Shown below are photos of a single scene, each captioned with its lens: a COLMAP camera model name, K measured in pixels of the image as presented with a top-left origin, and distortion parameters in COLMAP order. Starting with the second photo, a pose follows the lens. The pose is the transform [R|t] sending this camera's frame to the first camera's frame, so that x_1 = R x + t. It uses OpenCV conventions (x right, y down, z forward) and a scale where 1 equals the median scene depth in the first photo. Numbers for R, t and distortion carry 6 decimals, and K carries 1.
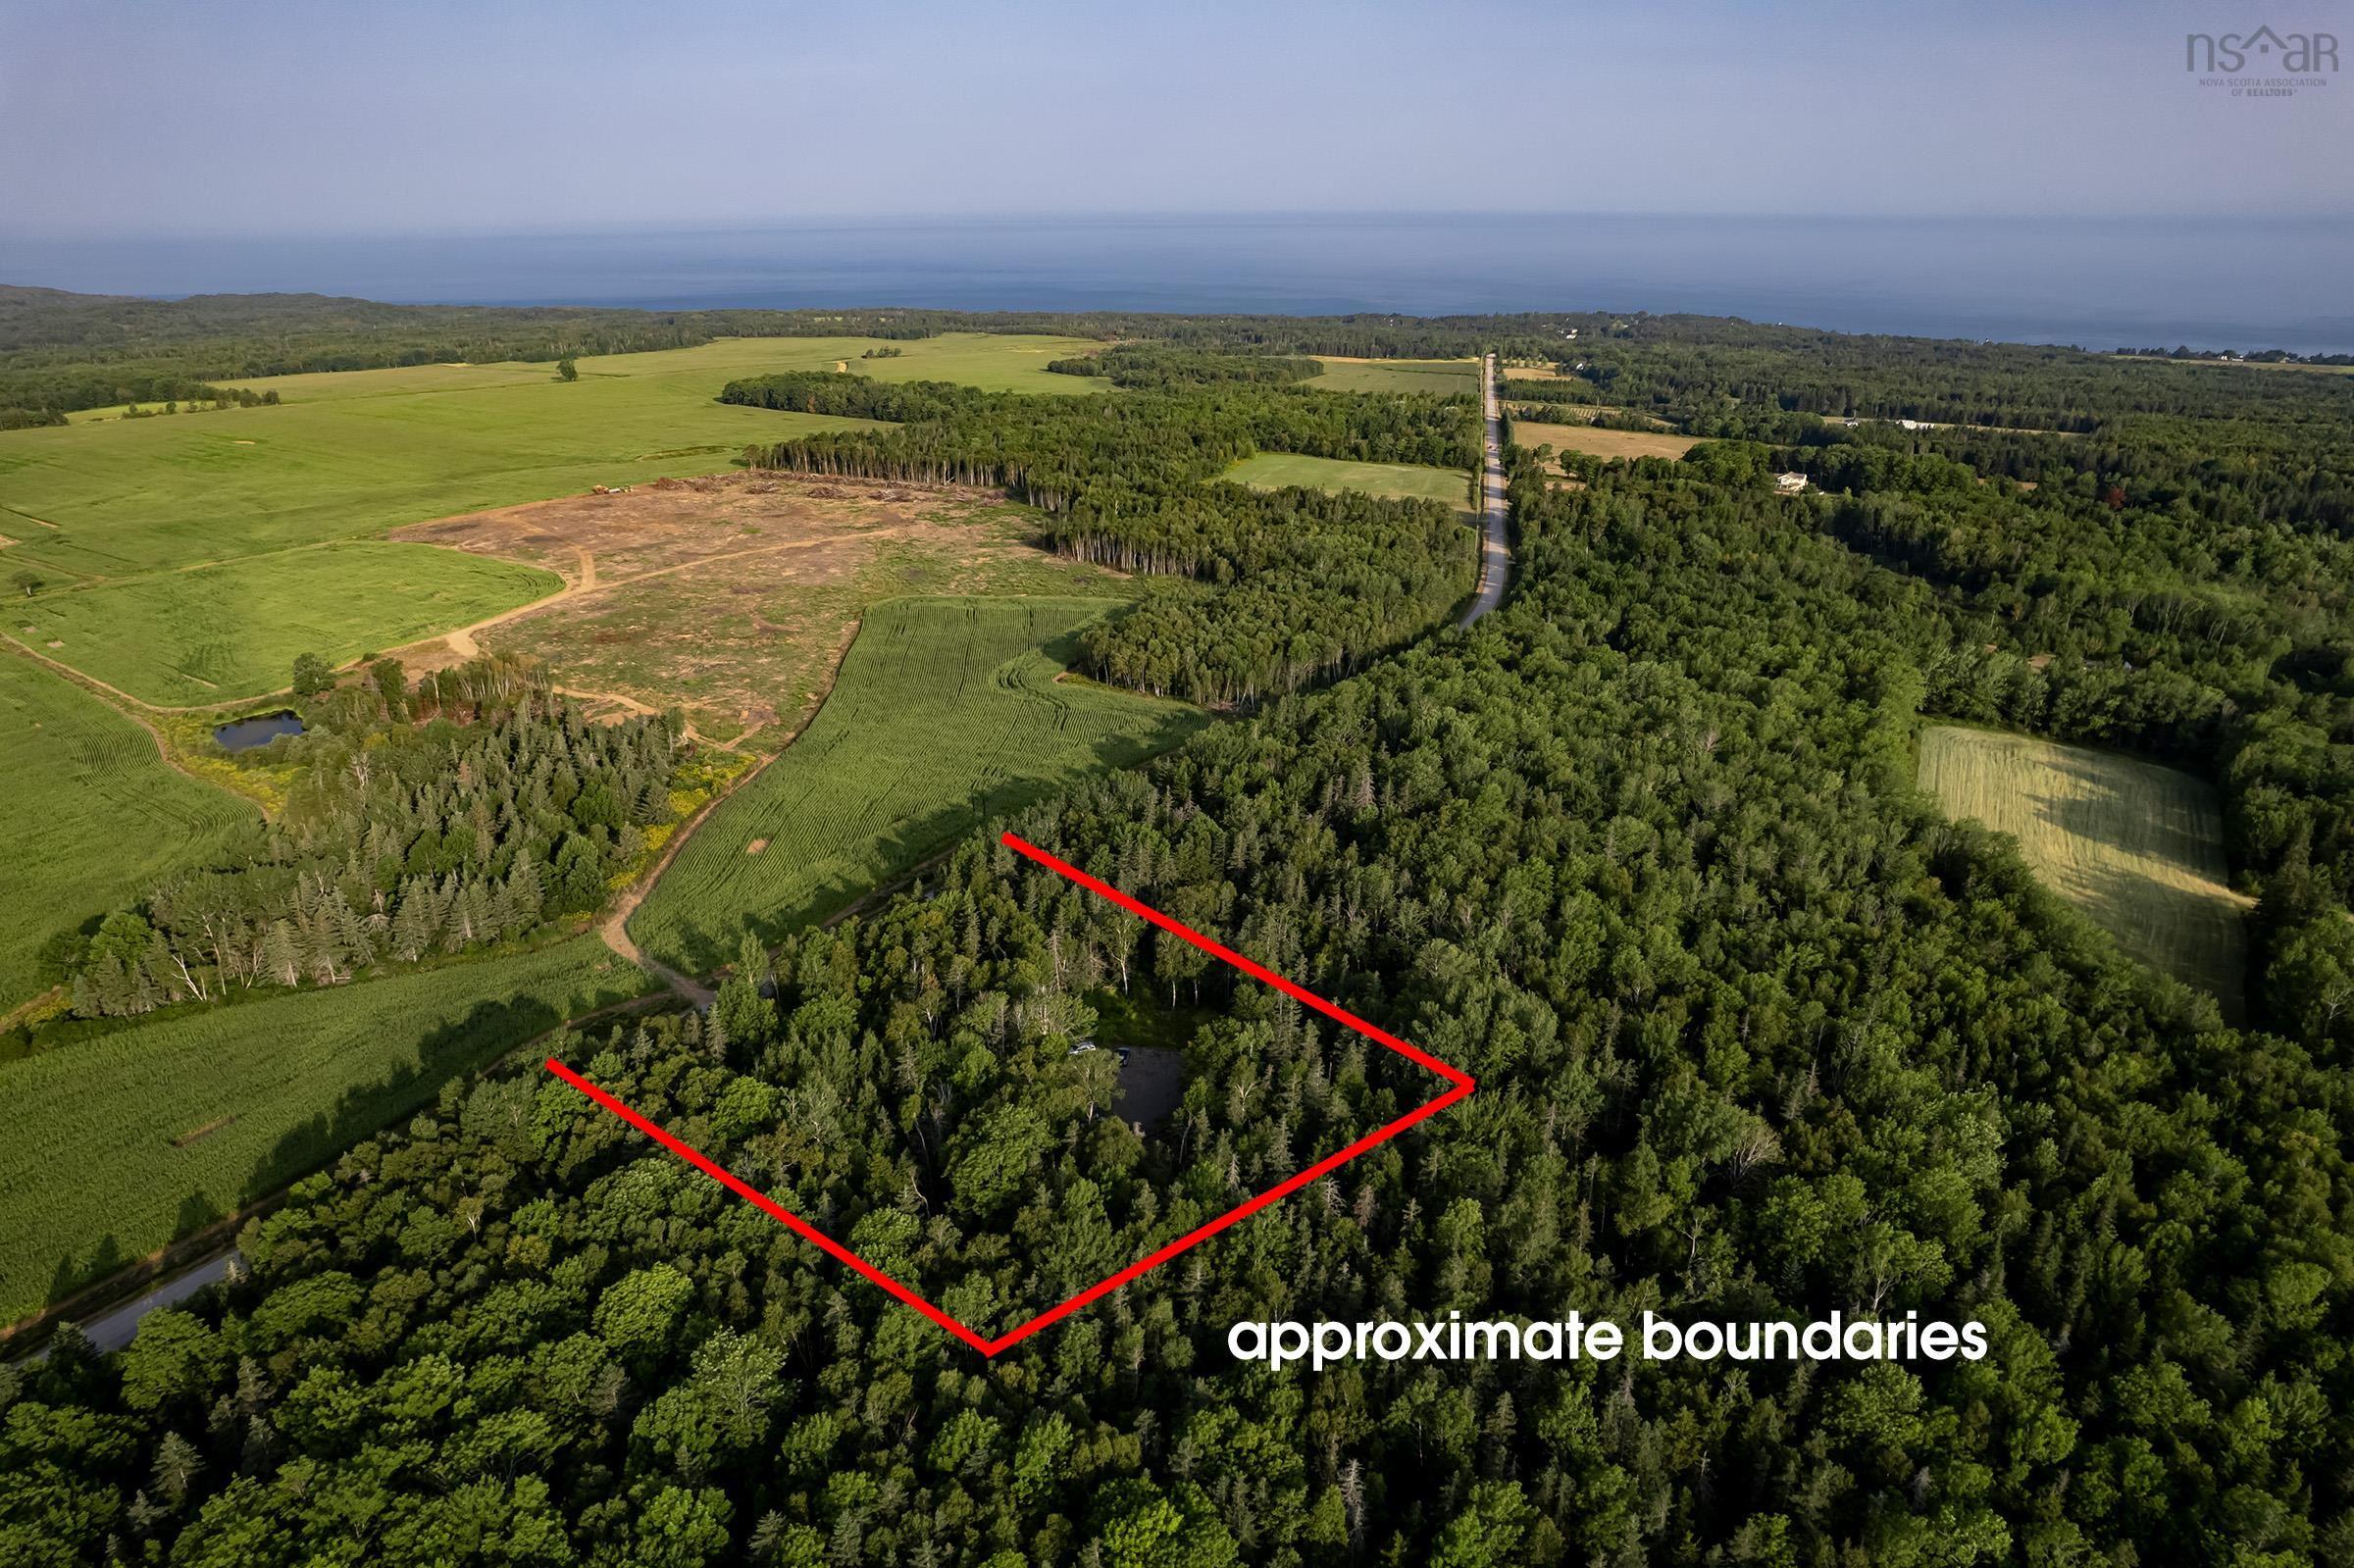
lens RADIAL K [[1543.6, 0, 1173.2], [0, 1543.6, 779.4], [0, 0, 1]] dist [-0.062024, 0.050616]
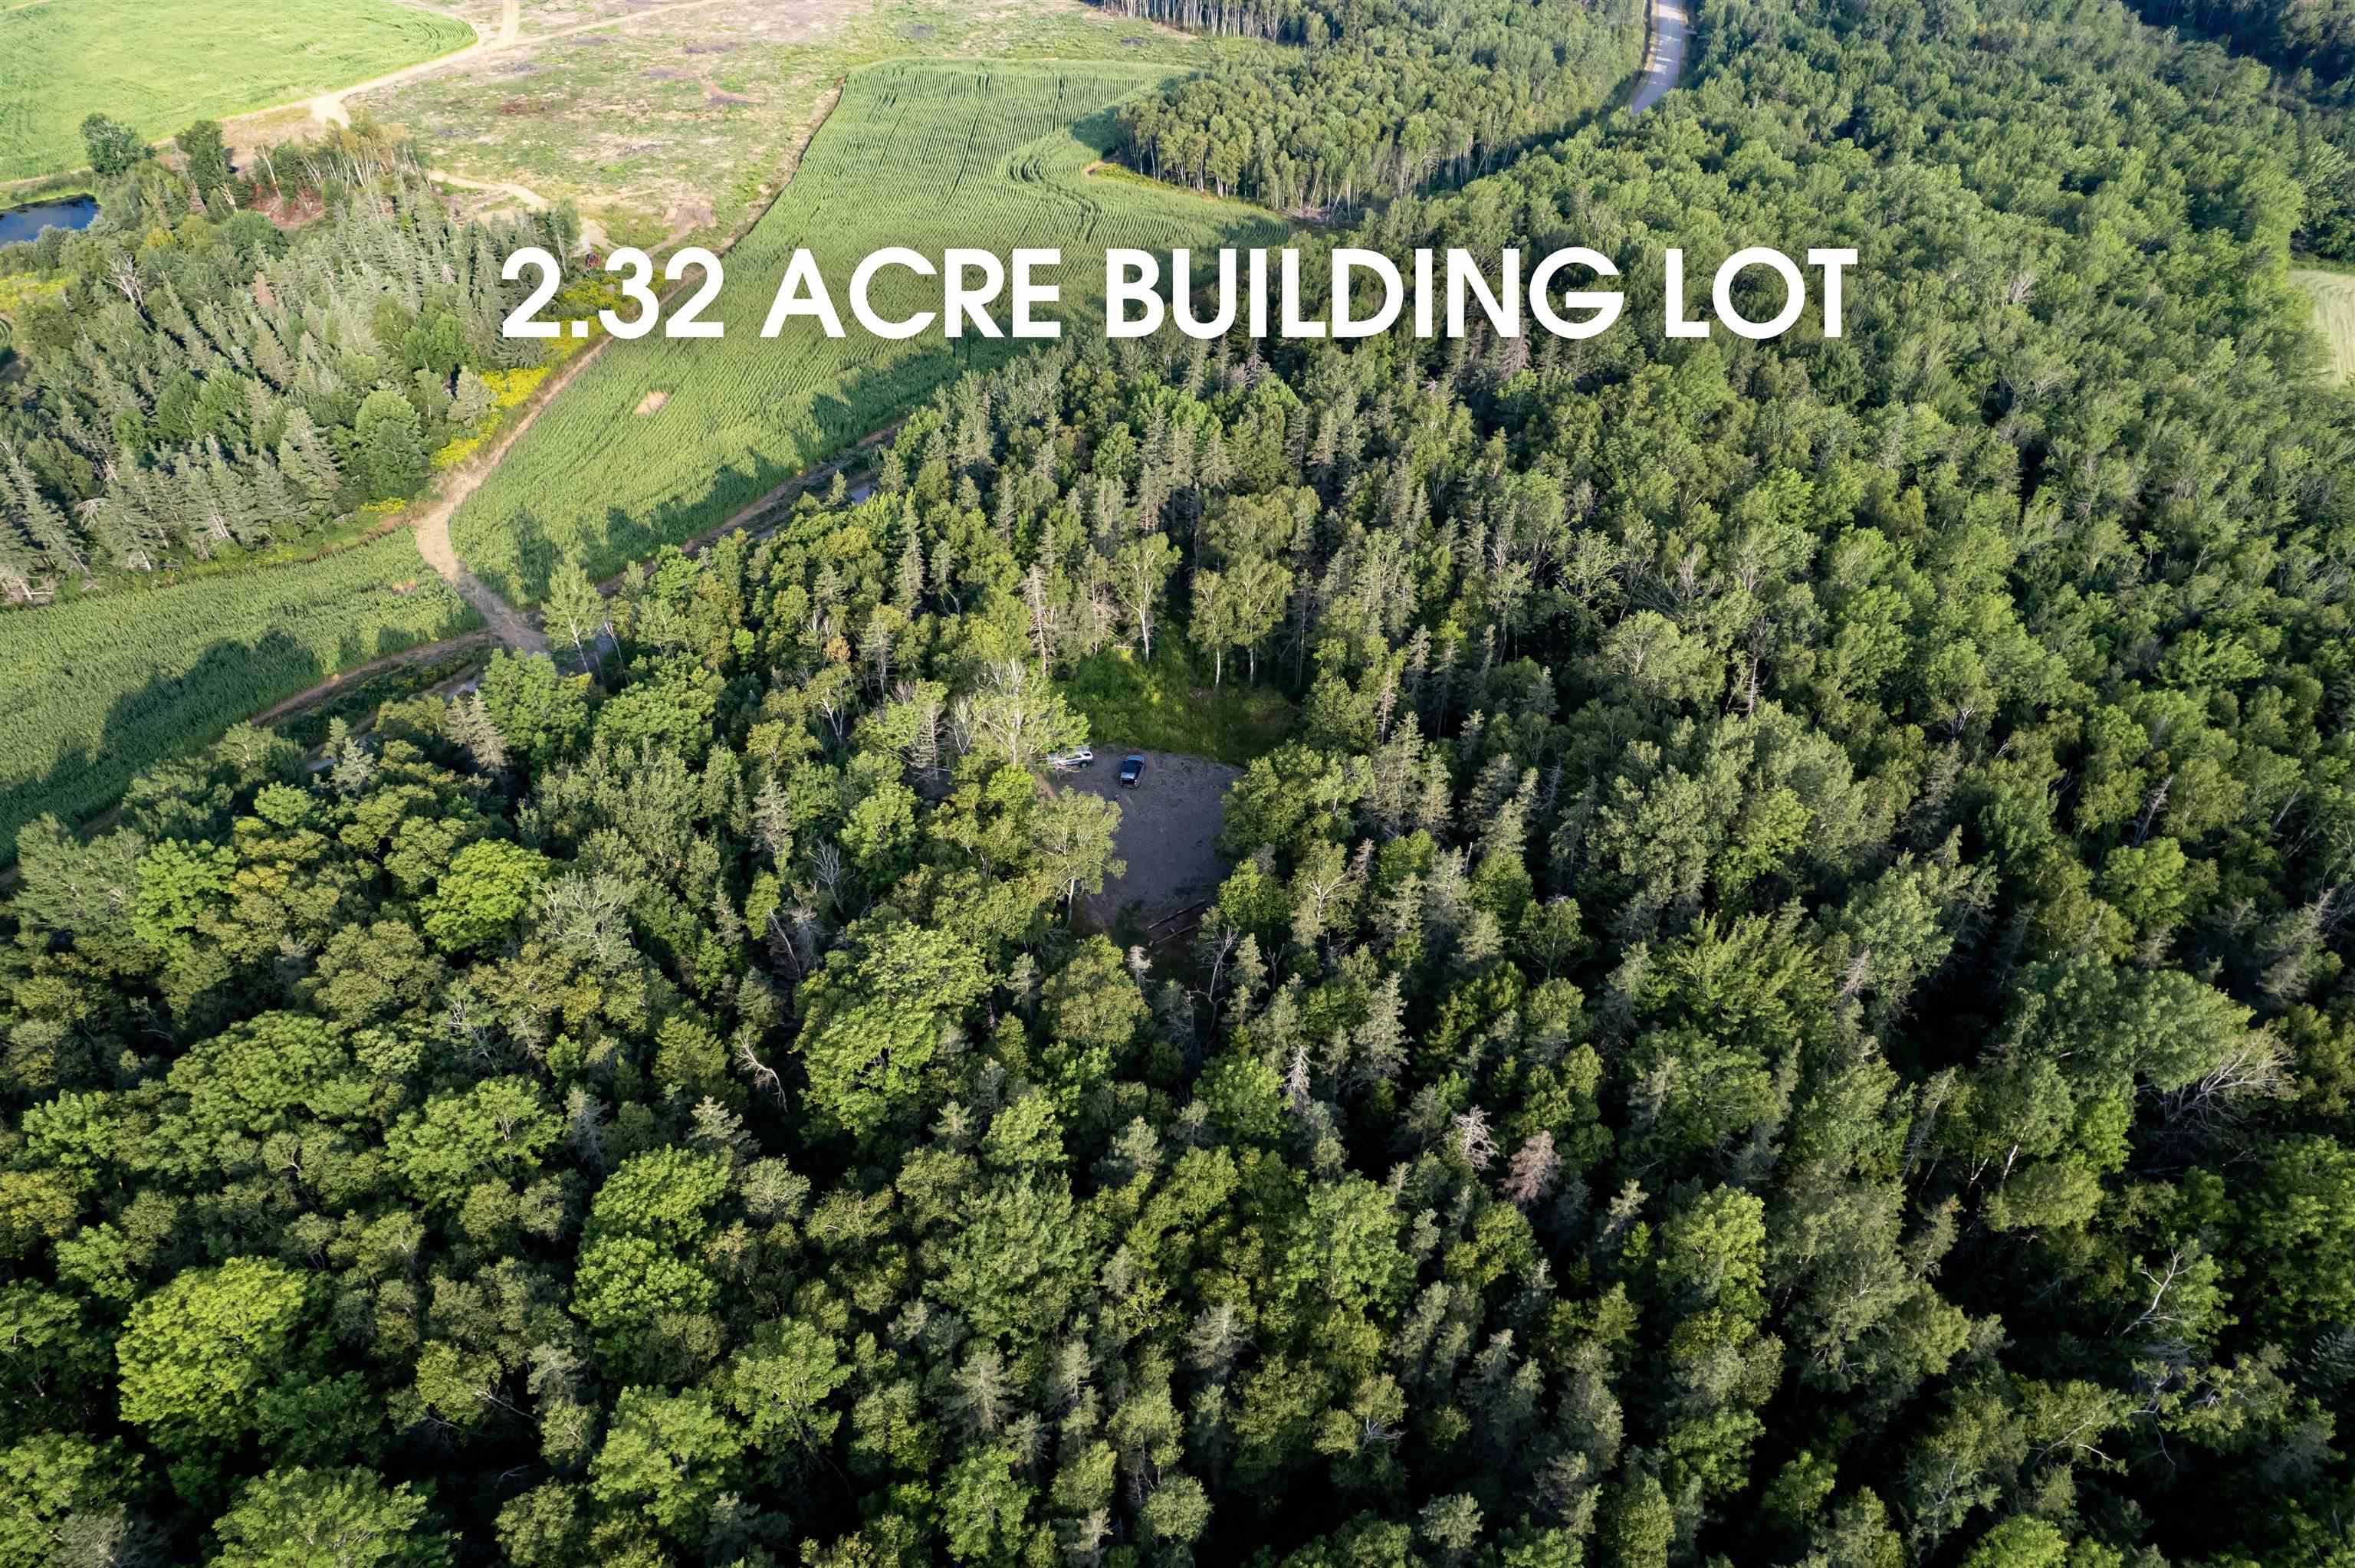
lens RADIAL K [[1544.2, 0, 1174.4], [0, 1544.2, 802.1], [0, 0, 1]] dist [-0.062024, 0.050616]
pose [[0.998719, 0.036846, -0.034685, 0.007002], [-0.024295, 0.950405, 0.310066, -0.009125], [0.044389, -0.308826, 0.950082, 0.354313]]
